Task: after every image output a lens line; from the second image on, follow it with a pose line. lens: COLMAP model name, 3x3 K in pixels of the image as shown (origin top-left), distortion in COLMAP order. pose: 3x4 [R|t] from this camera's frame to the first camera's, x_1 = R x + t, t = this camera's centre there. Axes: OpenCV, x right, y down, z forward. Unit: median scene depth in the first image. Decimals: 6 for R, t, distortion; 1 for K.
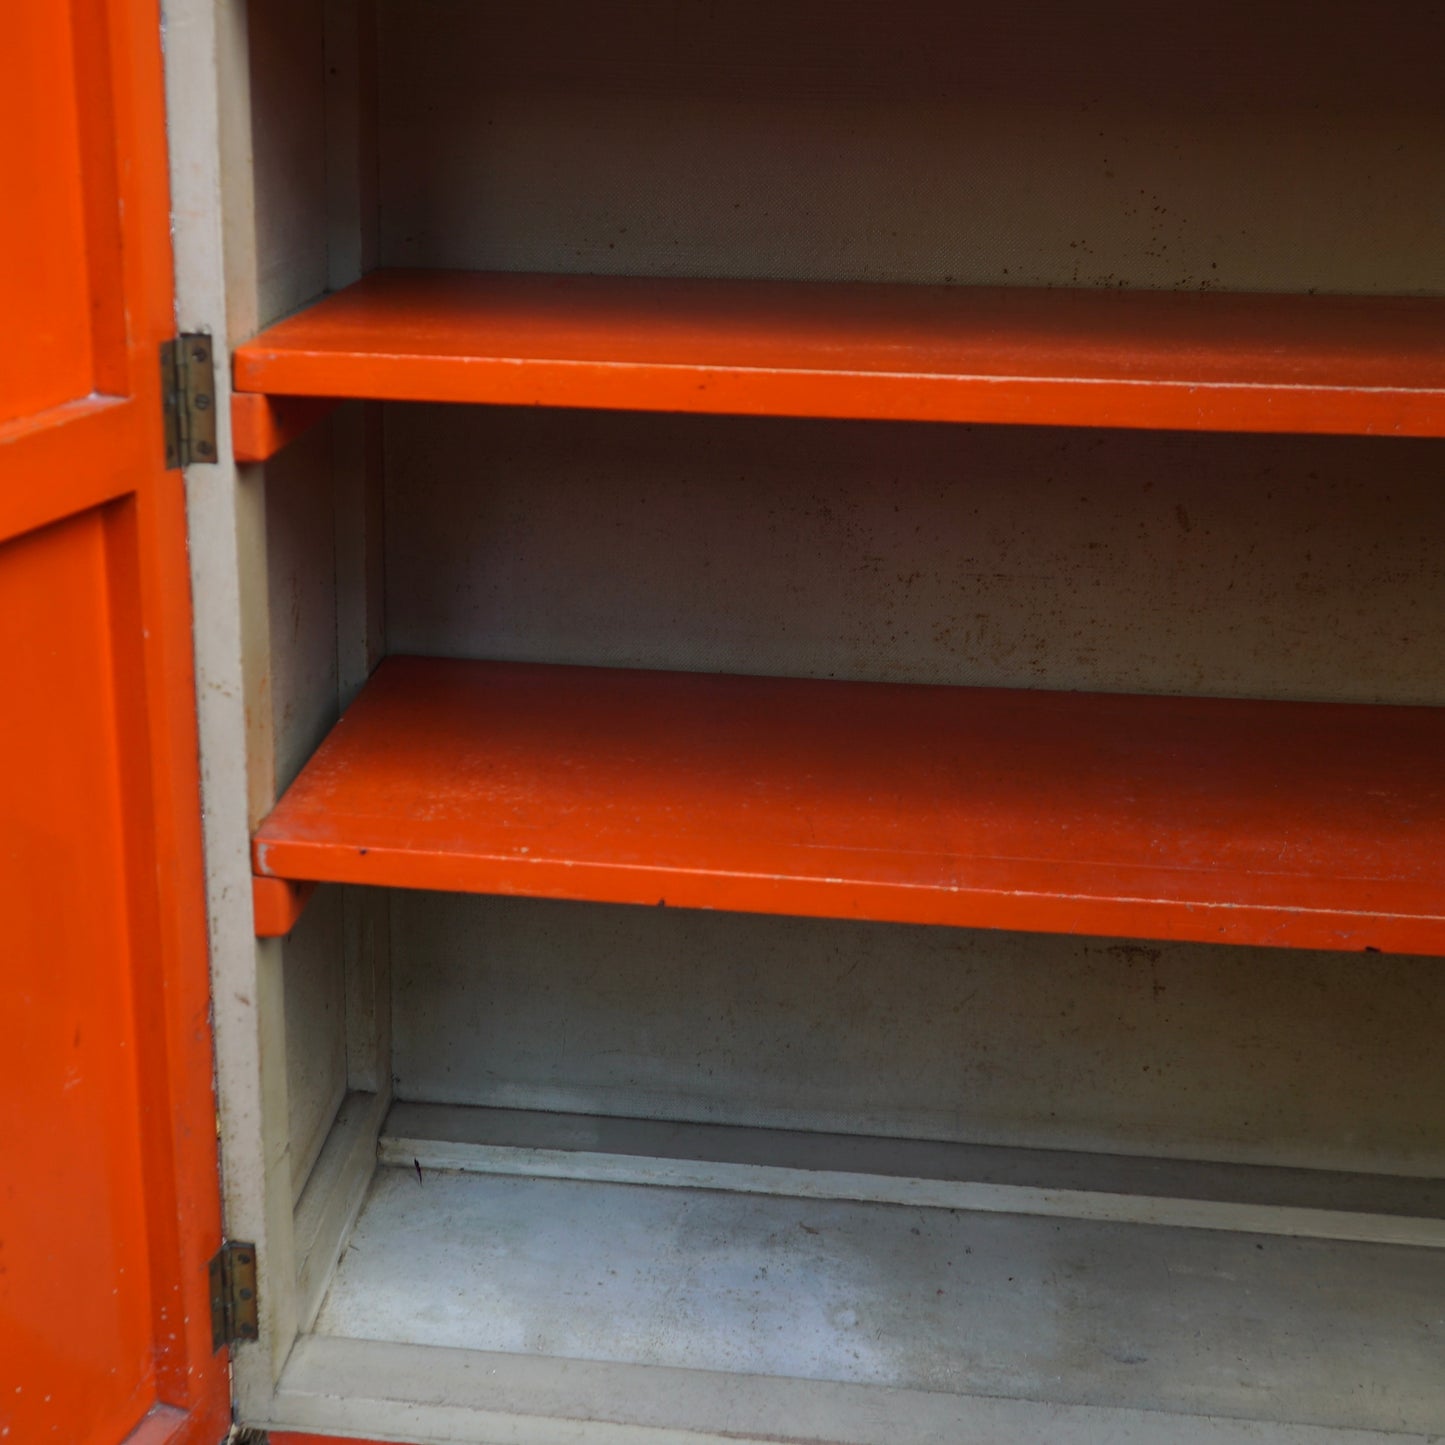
lens RADIAL K [[2017.0, 0, 645.8], [0, 2017.0, 721.1], [0, 0, 1]] dist [-0.013298, 0.000000]
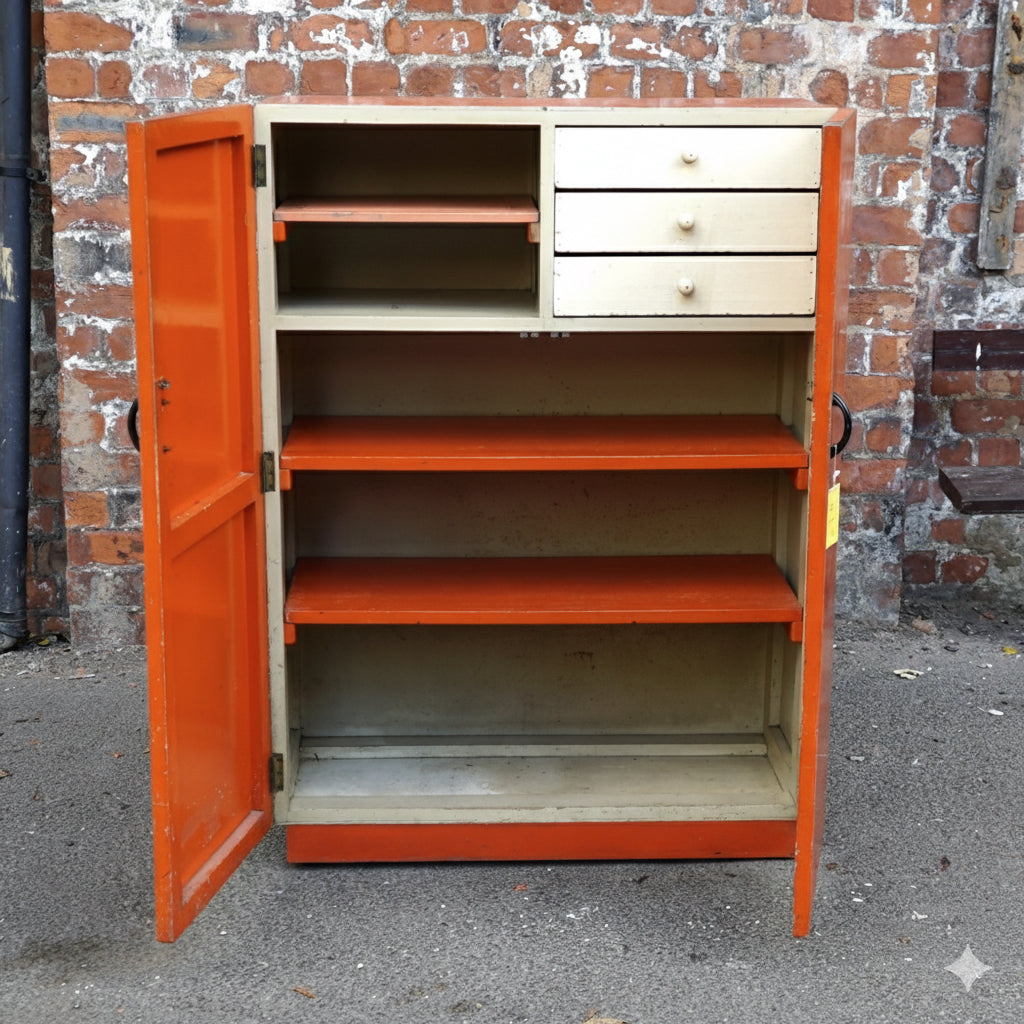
lens RADIAL K [[1867.9, 0, 505.7], [0, 1867.9, 513.4], [0, 0, 1]] dist [-0.015579, 0.000000]
pose [[0.991180, -0.048258, 0.123420, -0.171398], [0.059597, 0.994166, -0.089898, 0.157266], [-0.118362, 0.096460, 0.988274, -1.582982]]
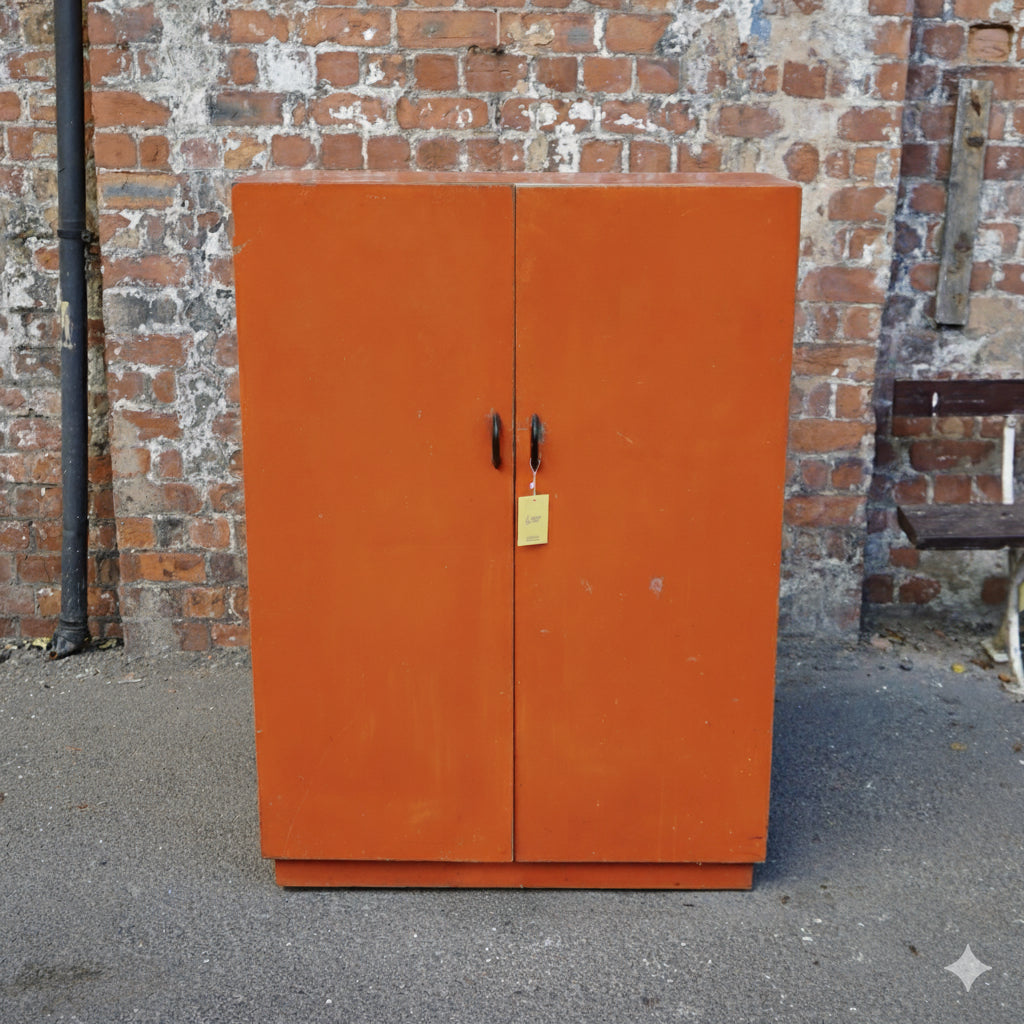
lens RADIAL K [[1429.4, 0, 506.3], [0, 1429.4, 513.4], [0, 0, 1]] dist [-0.013298, 0.000000]
pose [[0.996206, -0.039750, 0.077416, 0.016028], [0.044871, 0.996838, -0.065572, -0.004511], [-0.074564, 0.068797, 0.994840, -1.151641]]
